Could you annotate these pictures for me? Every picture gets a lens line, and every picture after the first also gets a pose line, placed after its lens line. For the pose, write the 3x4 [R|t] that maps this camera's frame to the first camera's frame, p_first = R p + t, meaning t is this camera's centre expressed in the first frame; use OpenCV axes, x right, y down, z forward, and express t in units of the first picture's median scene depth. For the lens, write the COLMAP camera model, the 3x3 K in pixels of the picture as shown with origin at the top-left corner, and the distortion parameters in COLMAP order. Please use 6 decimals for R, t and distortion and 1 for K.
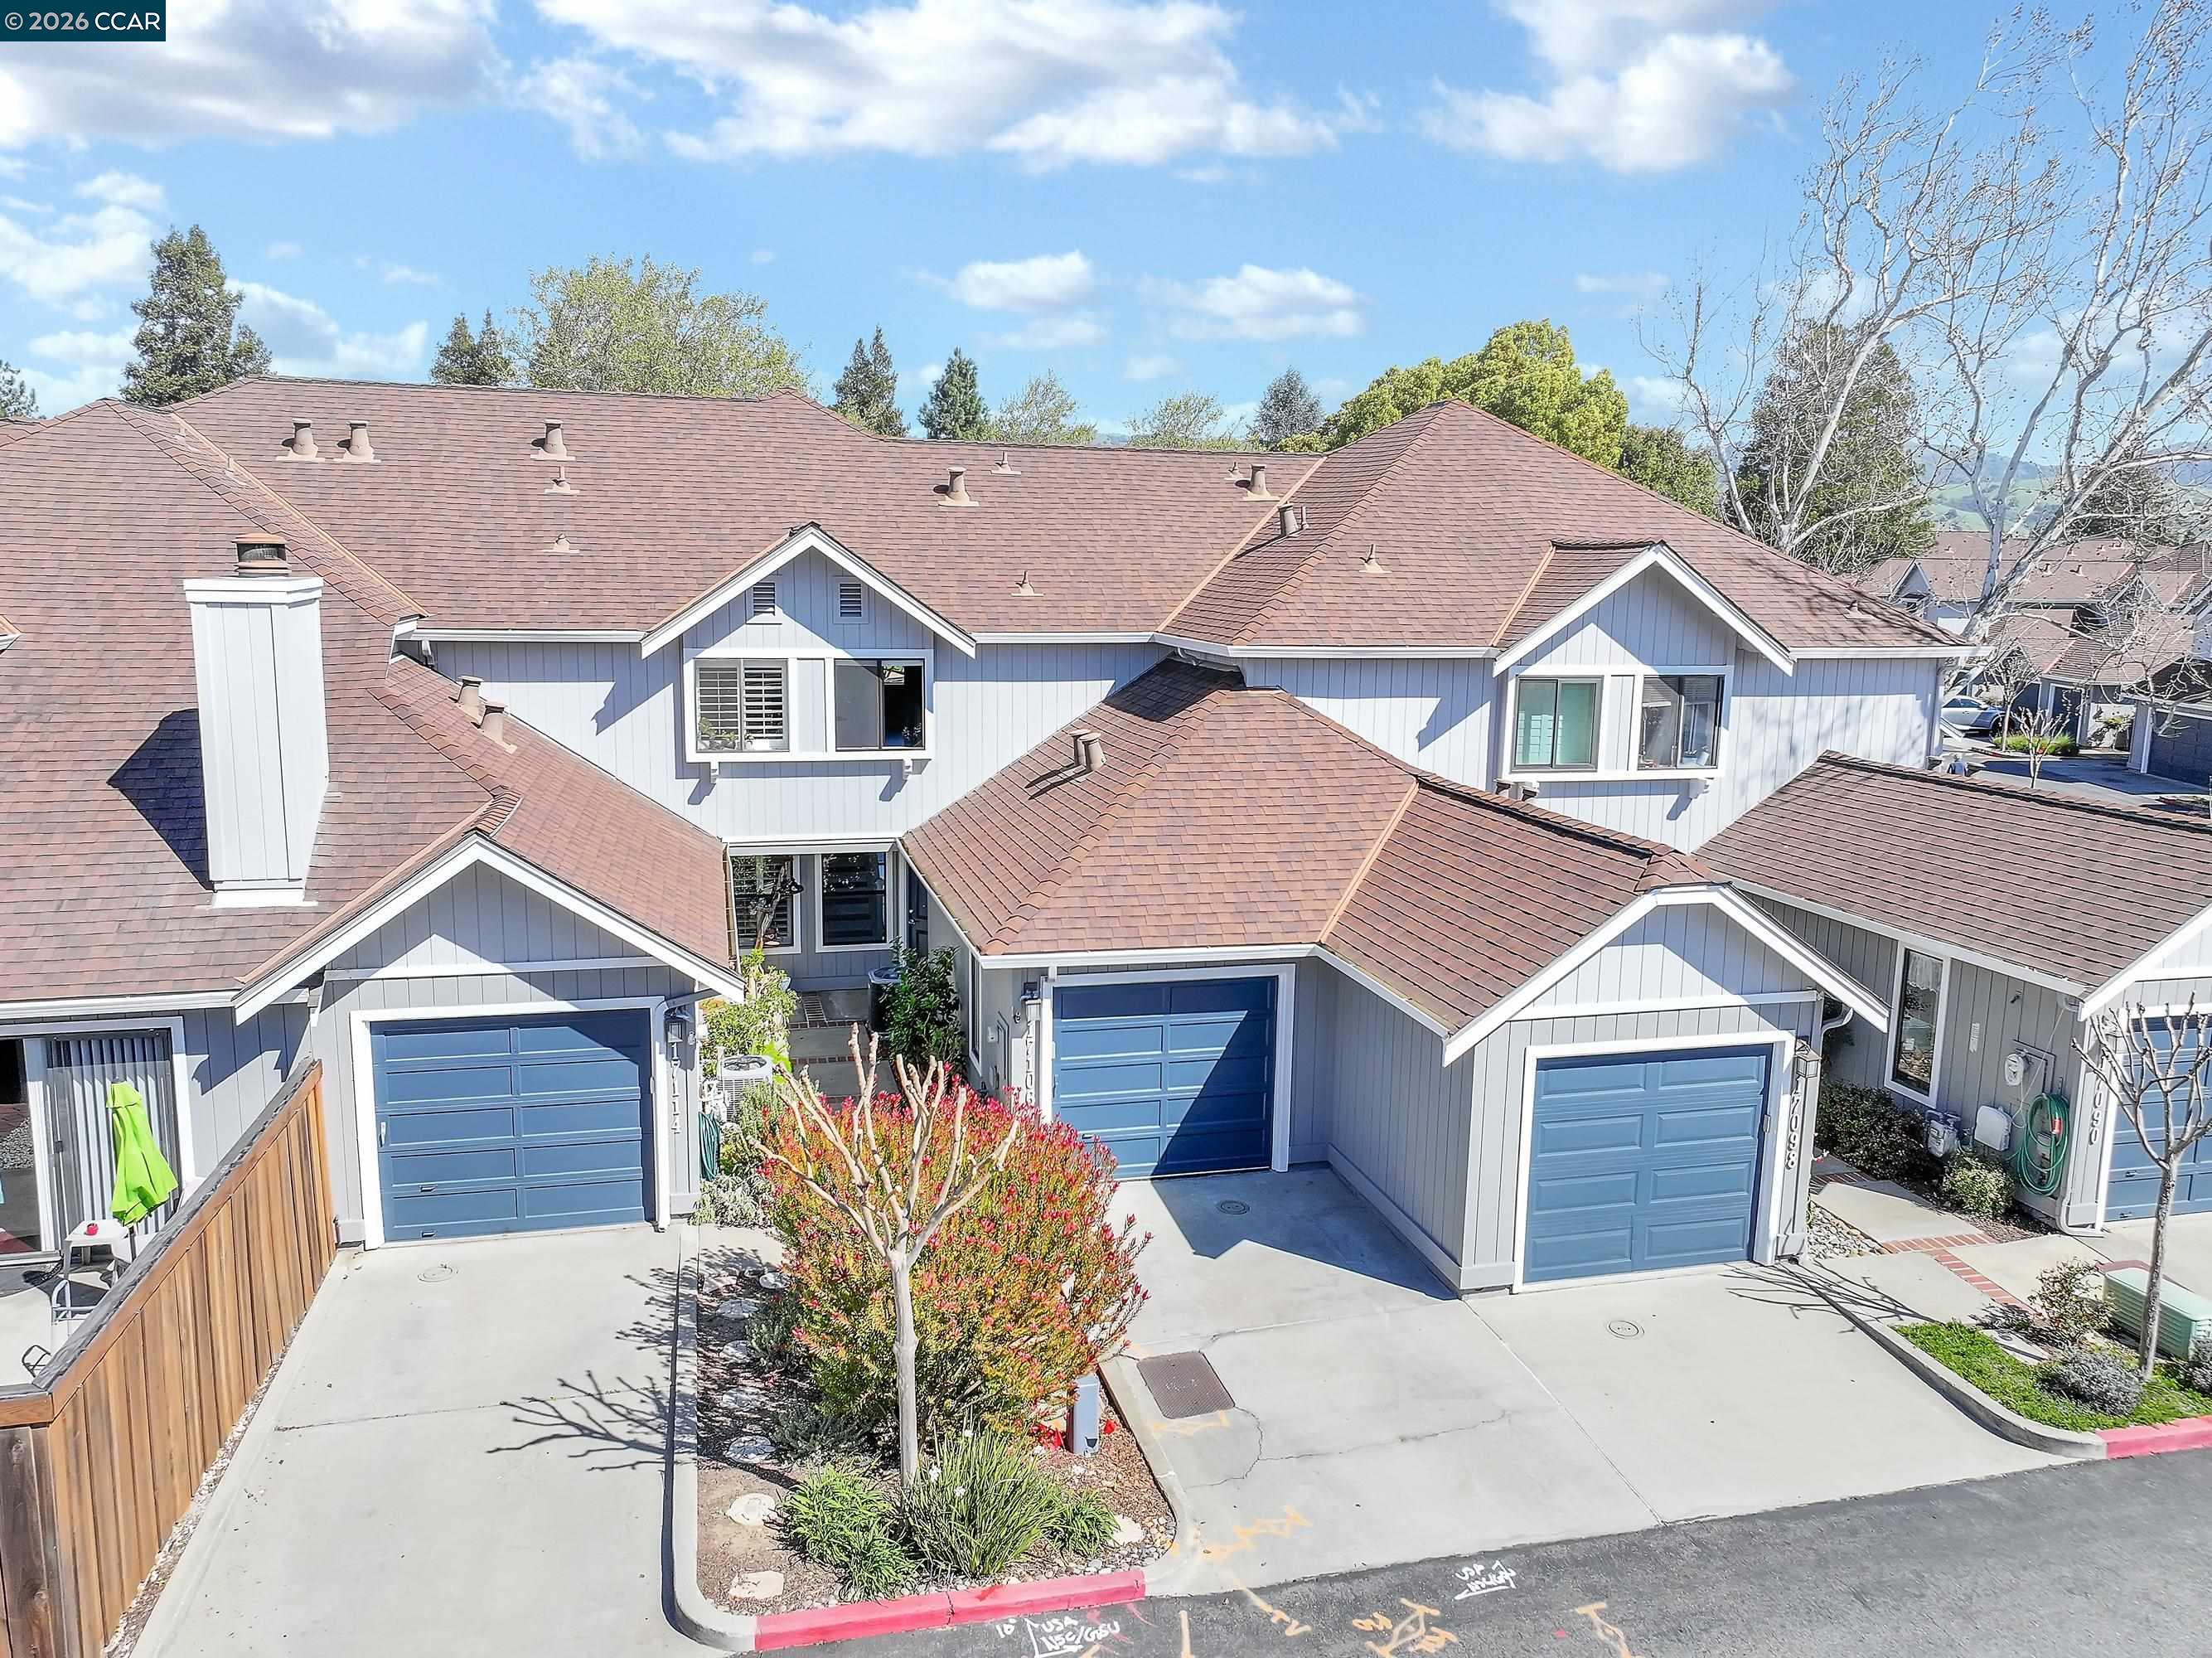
lens RADIAL K [[1578.9, 0, 1108.1], [0, 1578.9, 836.6], [0, 0, 1]] dist [-0.003517, 0.022724]
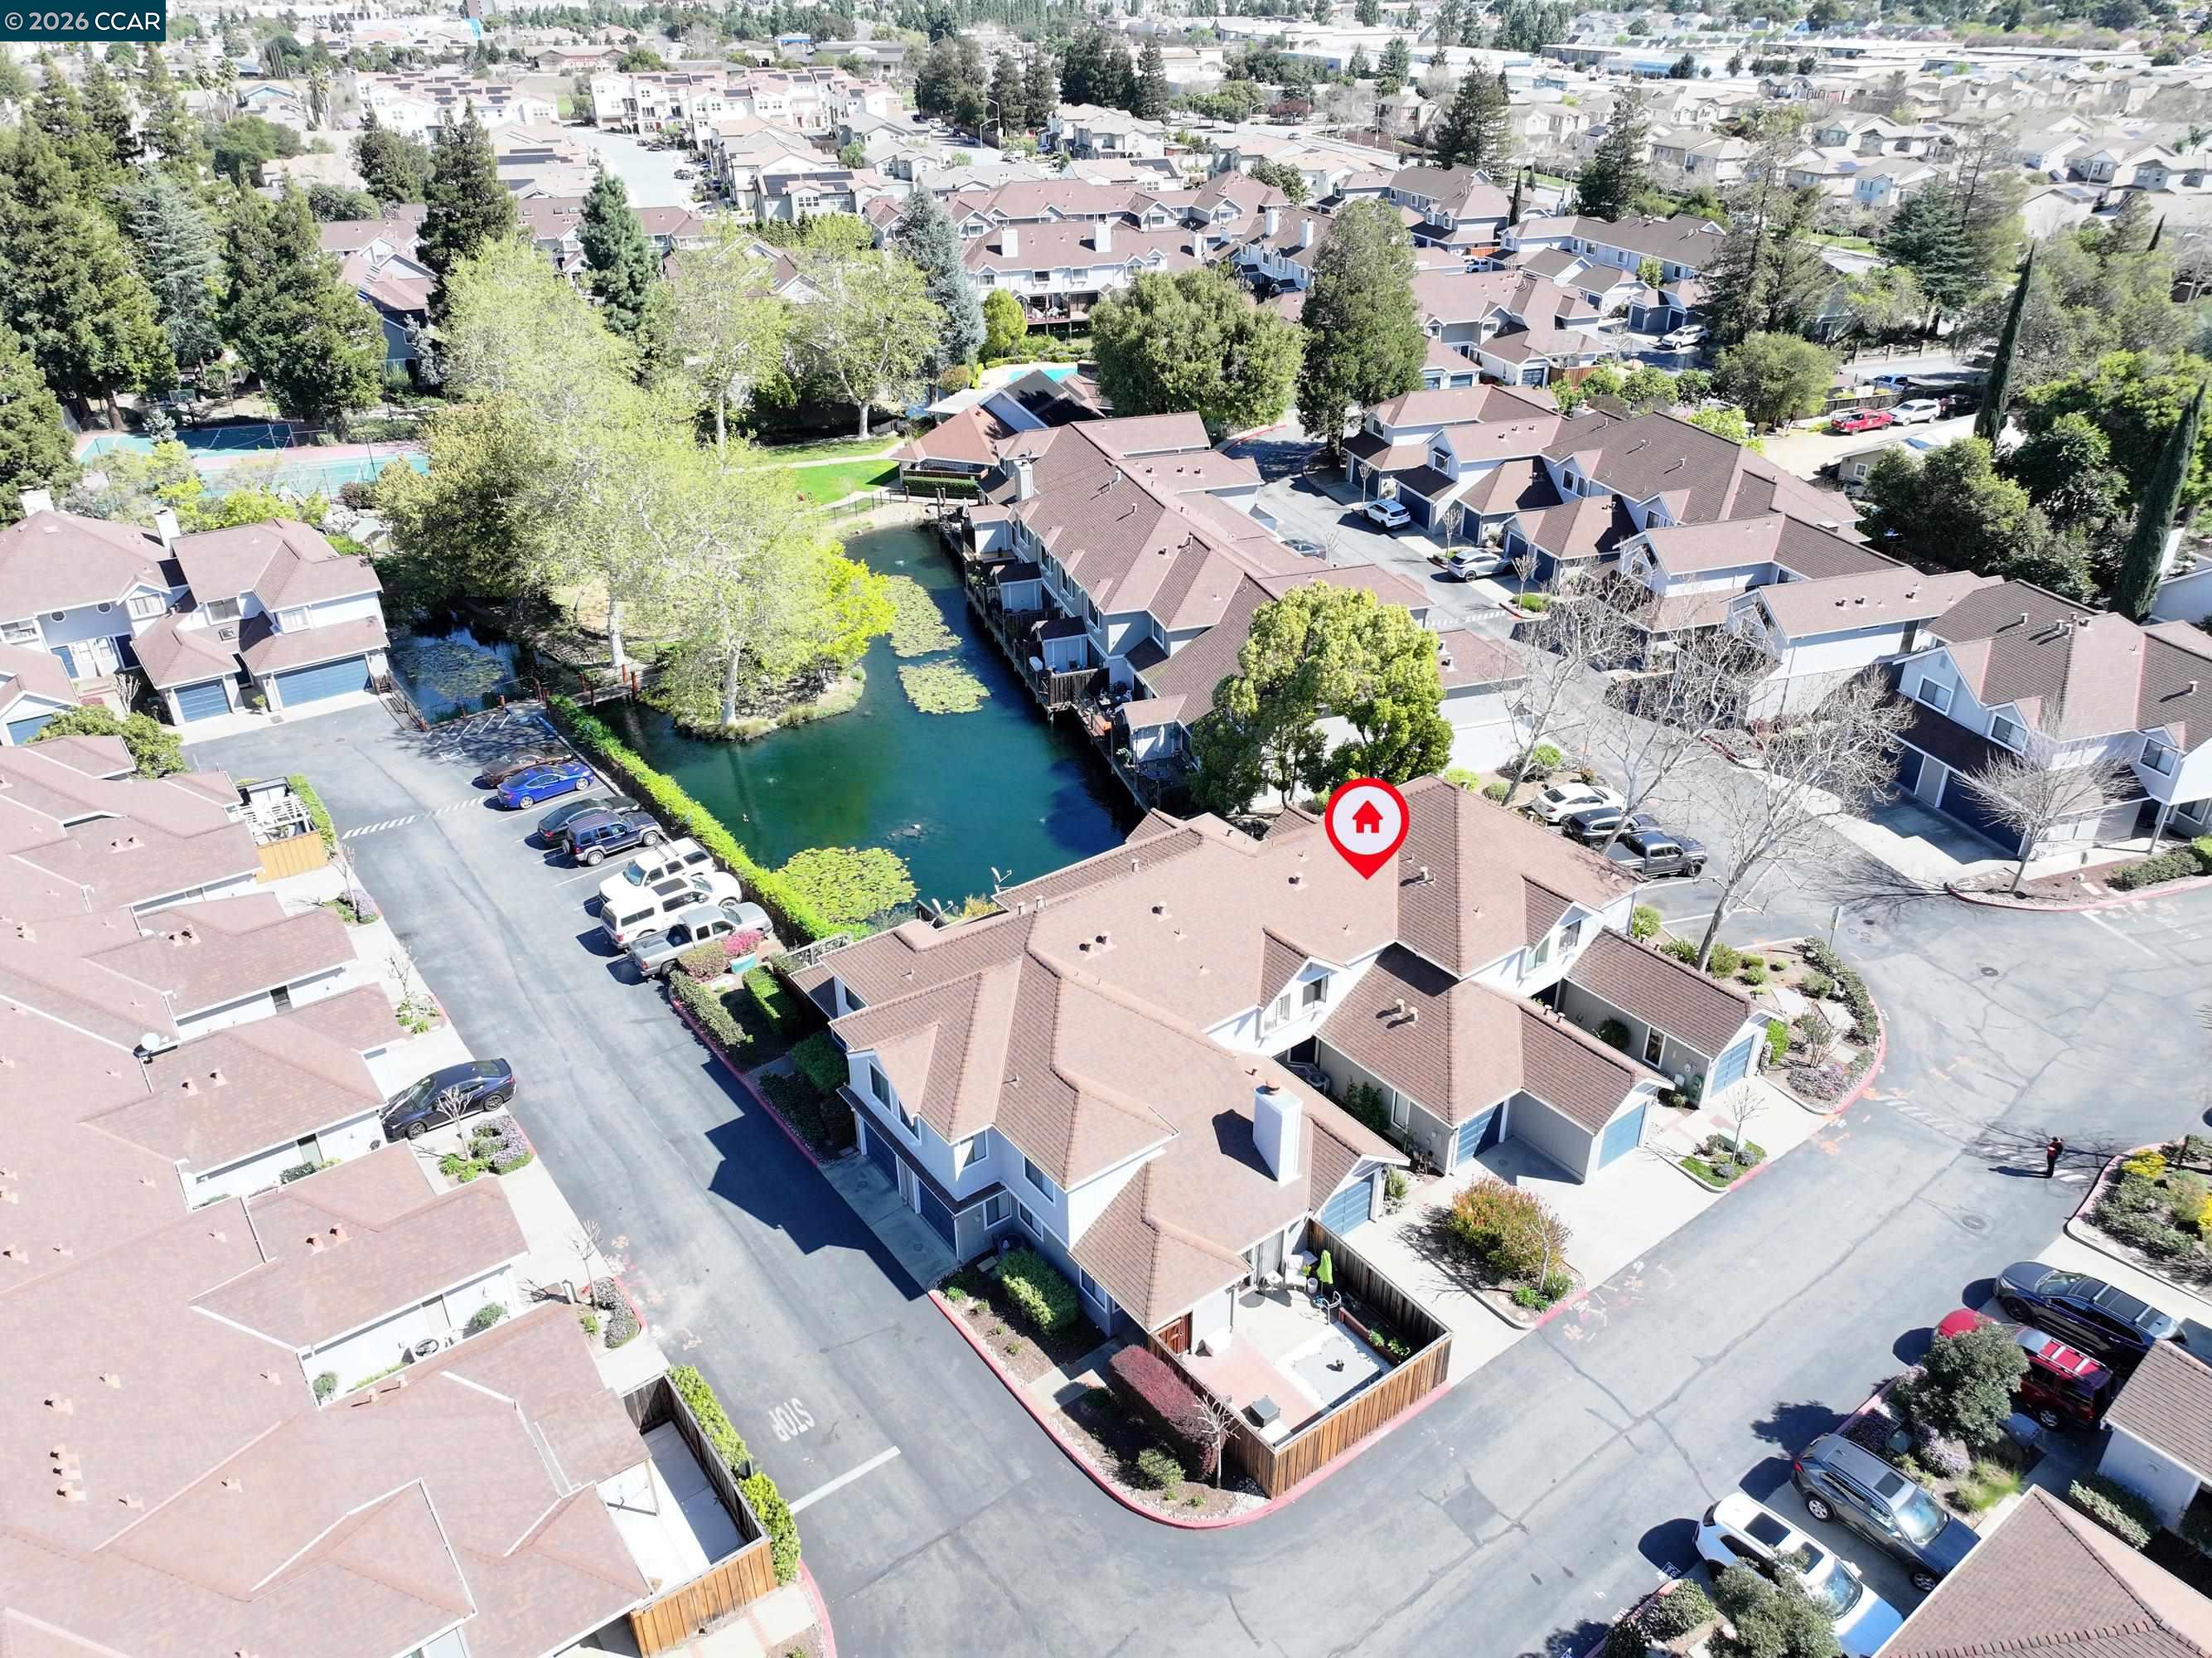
lens RADIAL K [[1578.9, 0, 1108.1], [0, 1578.9, 836.6], [0, 0, 1]] dist [-0.003517, 0.022724]
pose [[0.920641, -0.209347, 0.329536, -1.743186], [0.089082, 0.934452, 0.344766, -1.737885], [-0.380111, -0.288050, 0.878944, -1.514417]]
